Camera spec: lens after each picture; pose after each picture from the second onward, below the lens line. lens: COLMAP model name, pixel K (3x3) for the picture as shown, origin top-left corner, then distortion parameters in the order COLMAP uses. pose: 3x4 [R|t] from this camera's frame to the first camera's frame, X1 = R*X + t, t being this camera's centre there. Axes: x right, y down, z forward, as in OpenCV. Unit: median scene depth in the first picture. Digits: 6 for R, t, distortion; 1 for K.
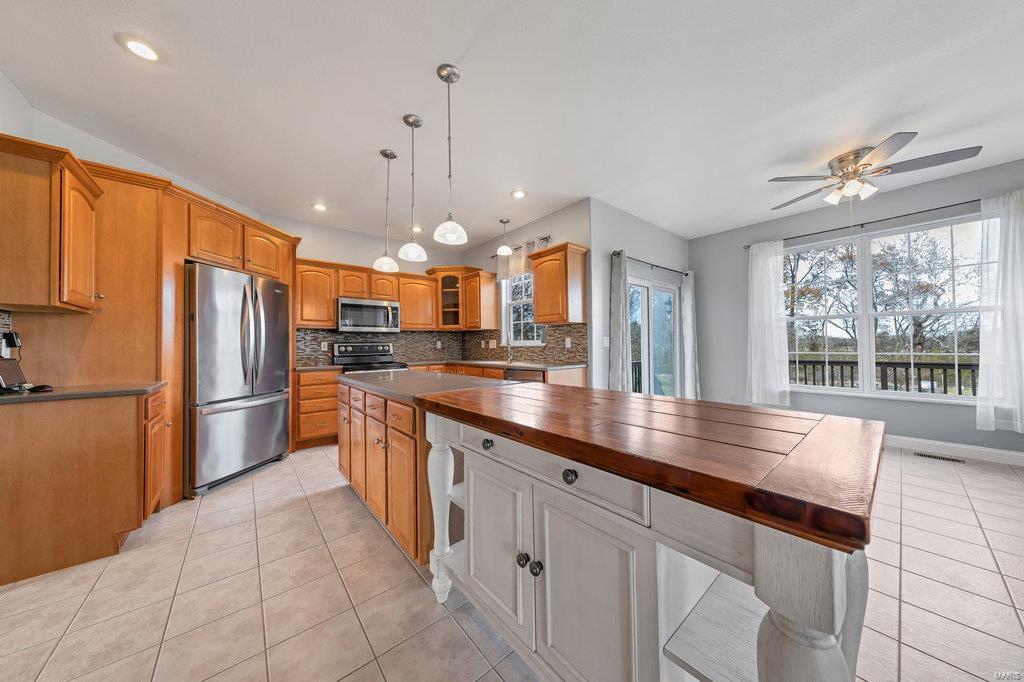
lens RADIAL K [[322.8, 0, 512.0], [0, 322.8, 341.0], [0, 0, 1]] dist [0.000528, 0.000011]
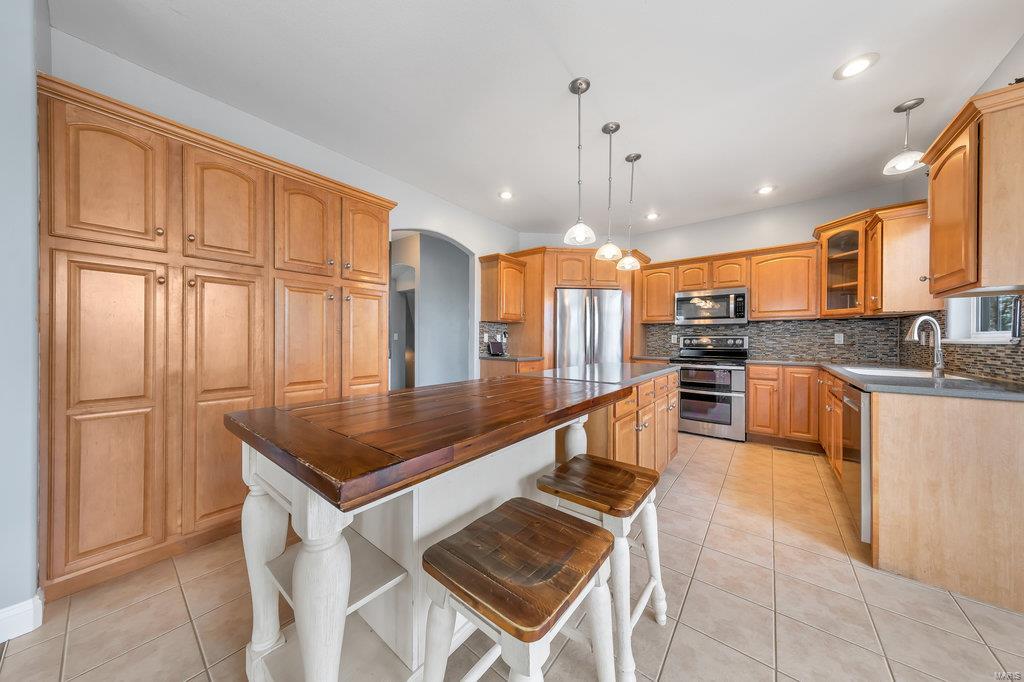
lens RADIAL K [[322.8, 0, 512.0], [0, 322.8, 341.0], [0, 0, 1]] dist [0.000528, 0.000011]
pose [[0.197212, 0.015722, -0.980235, 0.371134], [0.005409, 0.999839, 0.017125, 0.001443], [0.980346, -0.008680, 0.197096, 0.251501]]
